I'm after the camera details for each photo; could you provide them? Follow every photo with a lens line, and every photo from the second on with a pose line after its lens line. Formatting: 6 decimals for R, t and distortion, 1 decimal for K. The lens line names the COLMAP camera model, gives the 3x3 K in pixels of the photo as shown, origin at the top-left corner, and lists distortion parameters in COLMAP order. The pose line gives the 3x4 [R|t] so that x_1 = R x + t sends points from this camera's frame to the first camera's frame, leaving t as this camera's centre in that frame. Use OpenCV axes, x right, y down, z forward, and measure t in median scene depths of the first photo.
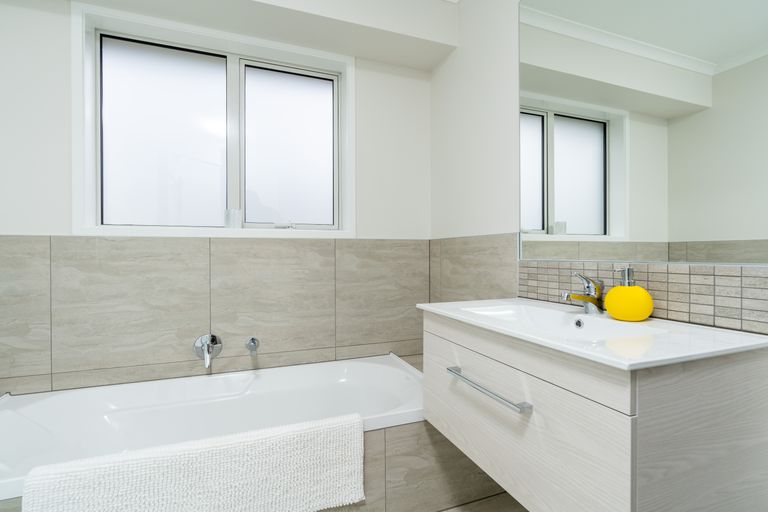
lens RADIAL K [[344.3, 0, 382.4], [0, 344.3, 255.3], [0, 0, 1]] dist [-0.010292, 0.000624]
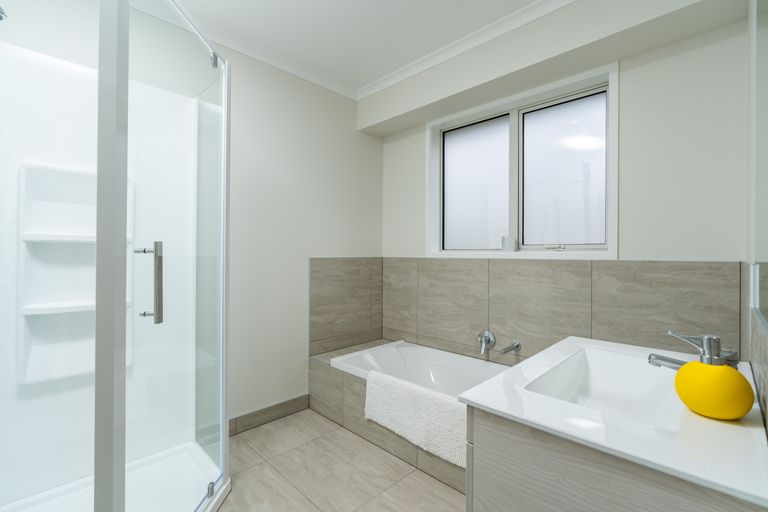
lens RADIAL K [[344.3, 0, 389.4], [0, 344.3, 255.9], [0, 0, 1]] dist [-0.010292, 0.000624]
pose [[0.432394, 0.004485, -0.901674, 0.516324], [-0.009454, 0.999955, 0.000440, -0.057133], [0.901635, 0.008334, 0.432417, 0.065661]]
